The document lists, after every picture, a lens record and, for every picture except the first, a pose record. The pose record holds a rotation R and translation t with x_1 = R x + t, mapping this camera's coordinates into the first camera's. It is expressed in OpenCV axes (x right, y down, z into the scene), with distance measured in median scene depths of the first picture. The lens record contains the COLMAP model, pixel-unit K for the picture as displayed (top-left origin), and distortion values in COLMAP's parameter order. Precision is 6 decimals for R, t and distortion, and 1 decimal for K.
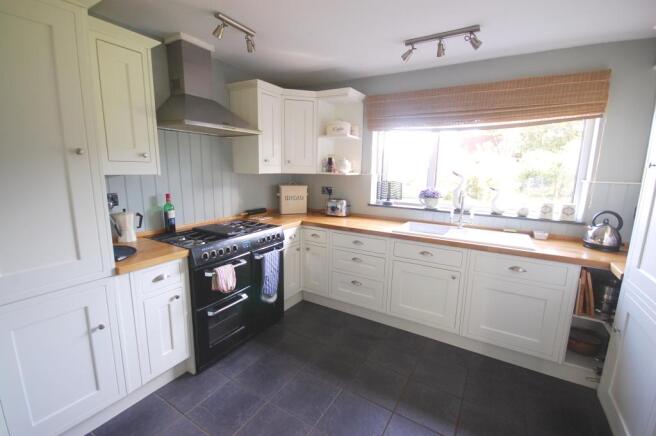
lens RADIAL K [[294.2, 0, 327.9], [0, 294.2, 222.0], [0, 0, 1]] dist [-0.000832, -0.000199]
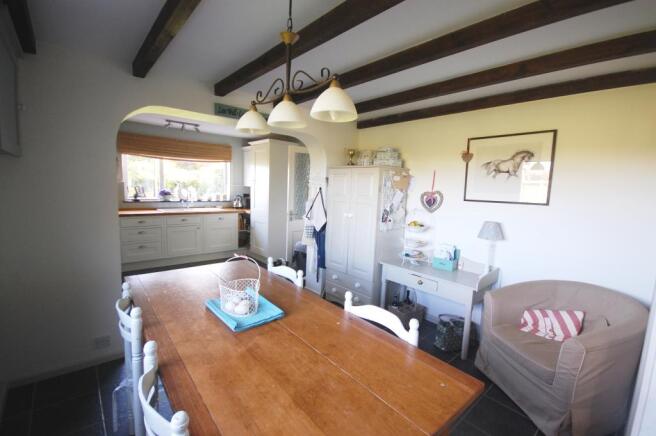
lens RADIAL K [[294.2, 0, 327.7], [0, 294.2, 216.9], [0, 0, 1]] dist [-0.000832, -0.000199]
pose [[0.305043, -0.111104, 0.945835, -1.293589], [0.133865, 0.988313, 0.072921, 0.064570], [-0.942883, 0.104370, 0.316351, -0.606070]]
